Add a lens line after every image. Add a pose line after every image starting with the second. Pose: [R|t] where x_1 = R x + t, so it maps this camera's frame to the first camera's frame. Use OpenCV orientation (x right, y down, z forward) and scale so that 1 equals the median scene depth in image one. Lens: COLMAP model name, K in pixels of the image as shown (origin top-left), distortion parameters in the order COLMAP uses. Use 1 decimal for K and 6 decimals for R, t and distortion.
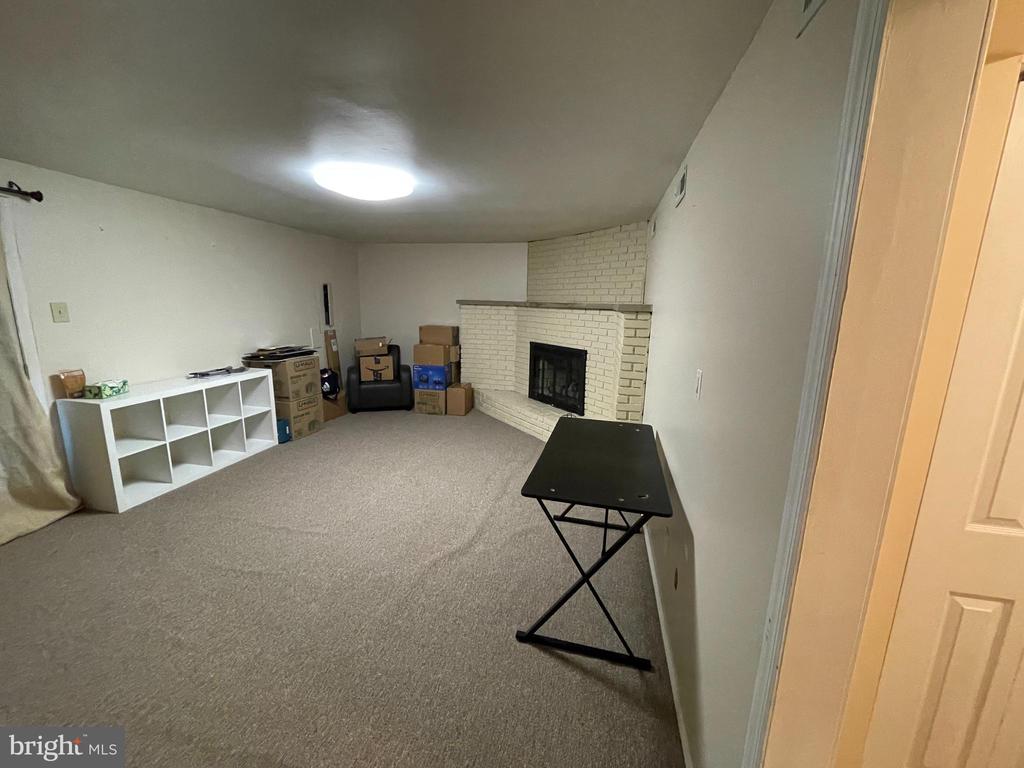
lens RADIAL K [[415.4, 0, 514.5], [0, 415.4, 381.1], [0, 0, 1]] dist [-0.004076, 0.000009]
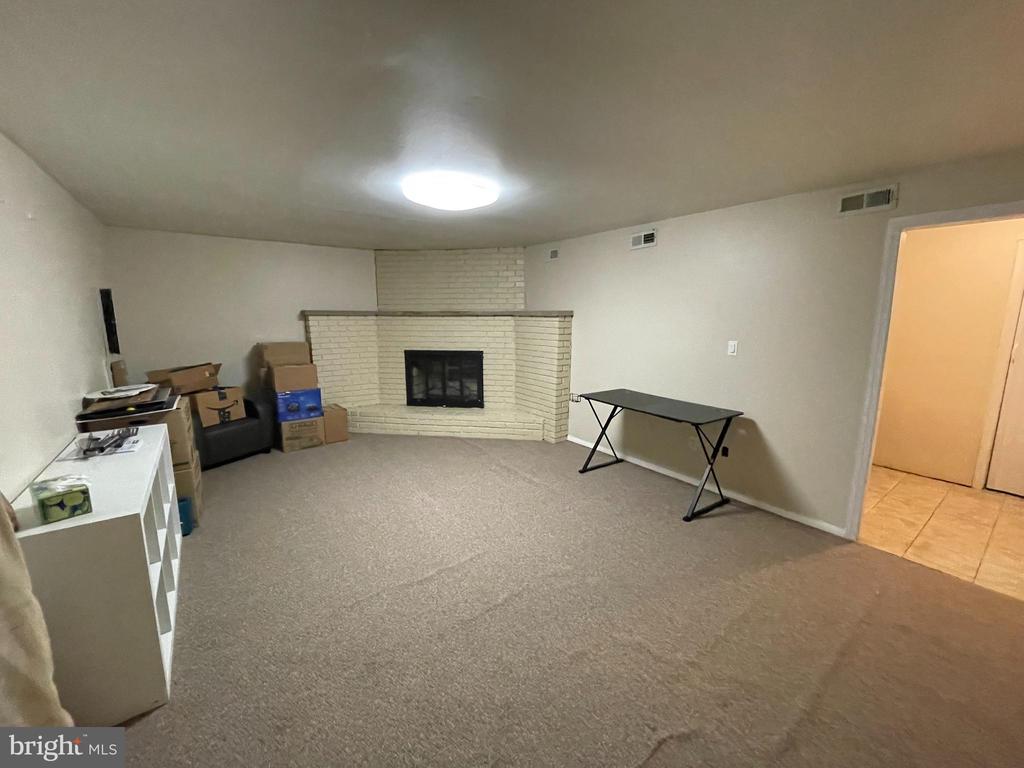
lens RADIAL K [[415.4, 0, 513.0], [0, 415.4, 382.6], [0, 0, 1]] dist [-0.004076, 0.000009]
pose [[0.656099, -0.146677, 0.740283, -0.873744], [0.156362, 0.986066, 0.056795, -0.054295], [-0.738298, 0.078489, 0.669892, 0.221584]]
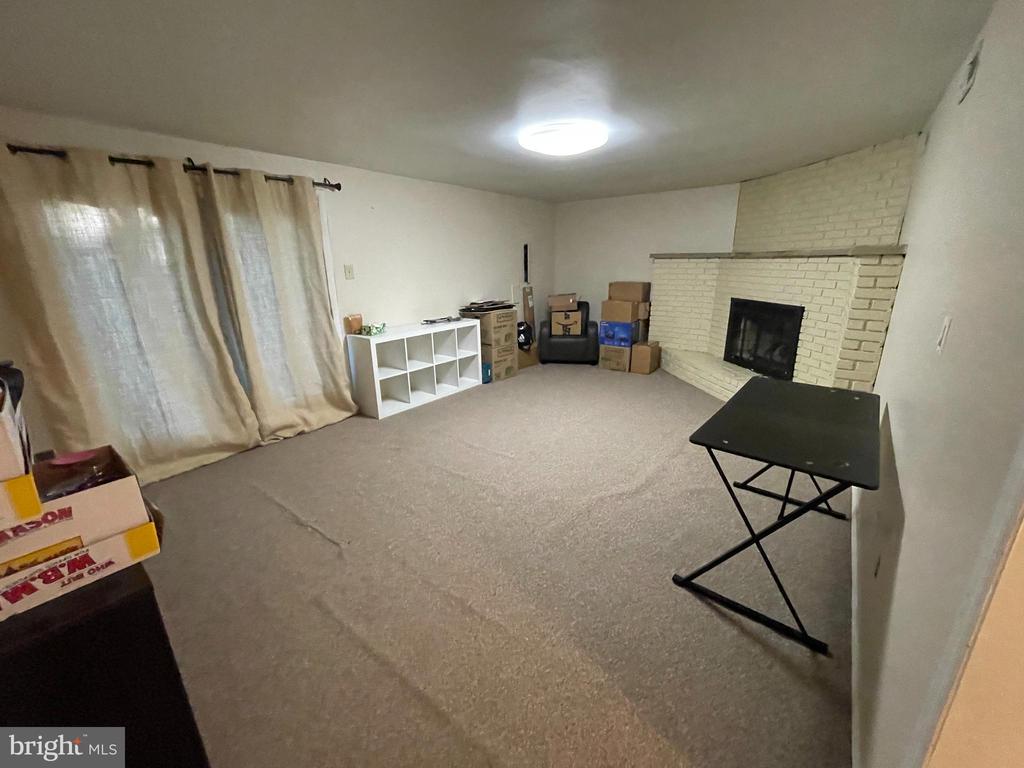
lens RADIAL K [[415.4, 0, 510.7], [0, 415.4, 382.0], [0, 0, 1]] dist [-0.004076, 0.000009]
pose [[0.895574, 0.089243, -0.435870, 0.027837], [-0.049161, 0.993527, 0.102412, 0.027316], [0.442188, -0.070289, 0.894164, -0.032963]]
